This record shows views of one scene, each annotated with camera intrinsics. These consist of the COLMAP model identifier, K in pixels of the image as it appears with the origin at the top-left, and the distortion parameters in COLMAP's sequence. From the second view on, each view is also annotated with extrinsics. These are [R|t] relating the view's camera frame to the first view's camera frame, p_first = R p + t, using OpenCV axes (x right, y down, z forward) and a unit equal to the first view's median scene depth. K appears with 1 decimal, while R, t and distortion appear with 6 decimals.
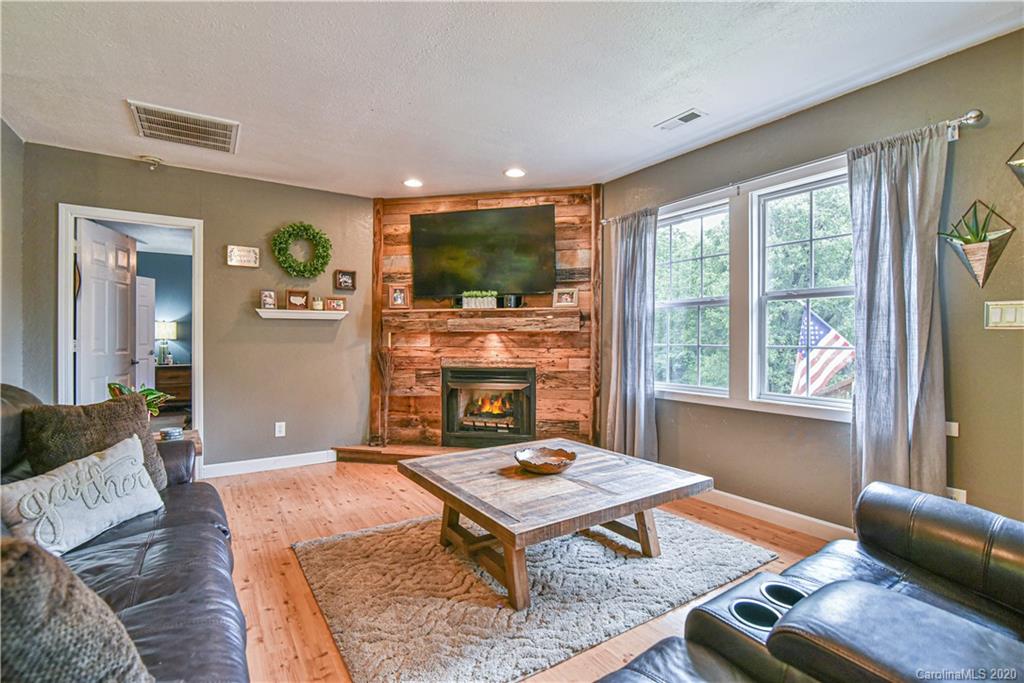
lens RADIAL K [[475.6, 0, 509.4], [0, 475.6, 340.2], [0, 0, 1]] dist [-0.002123, 0.000007]
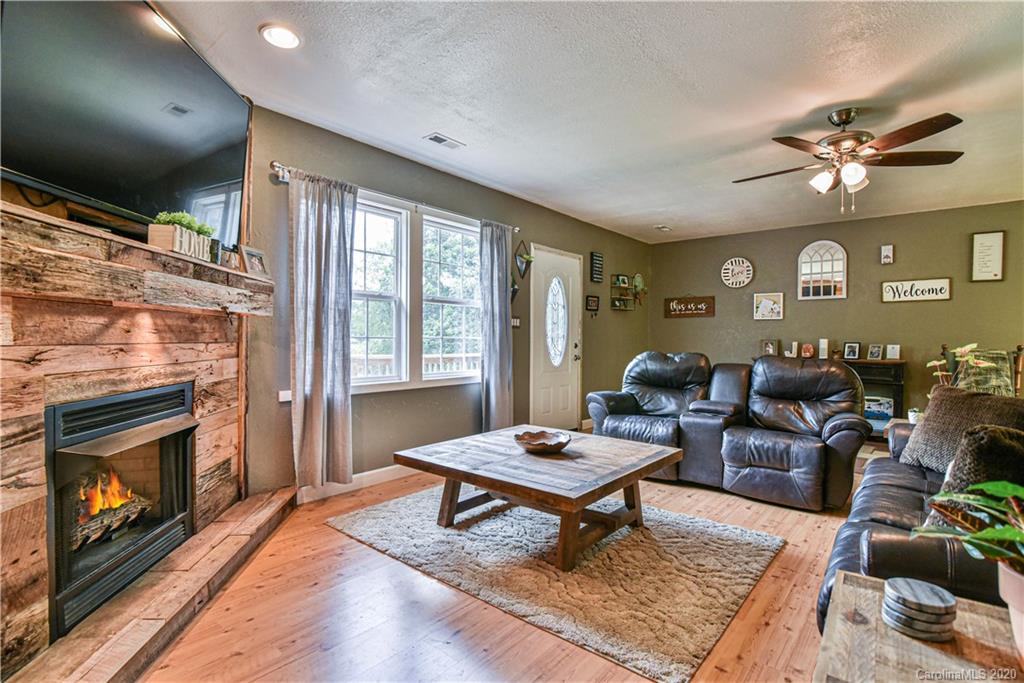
lens RADIAL K [[489.5, 0, 509.1], [0, 489.5, 341.1], [0, 0, 1]] dist [-0.004343, -0.000426]
pose [[-0.279455, -0.009995, 0.960107, -0.563934], [-0.002679, 0.999950, 0.009630, 0.007540], [-0.960155, 0.000119, -0.279468, 0.803828]]
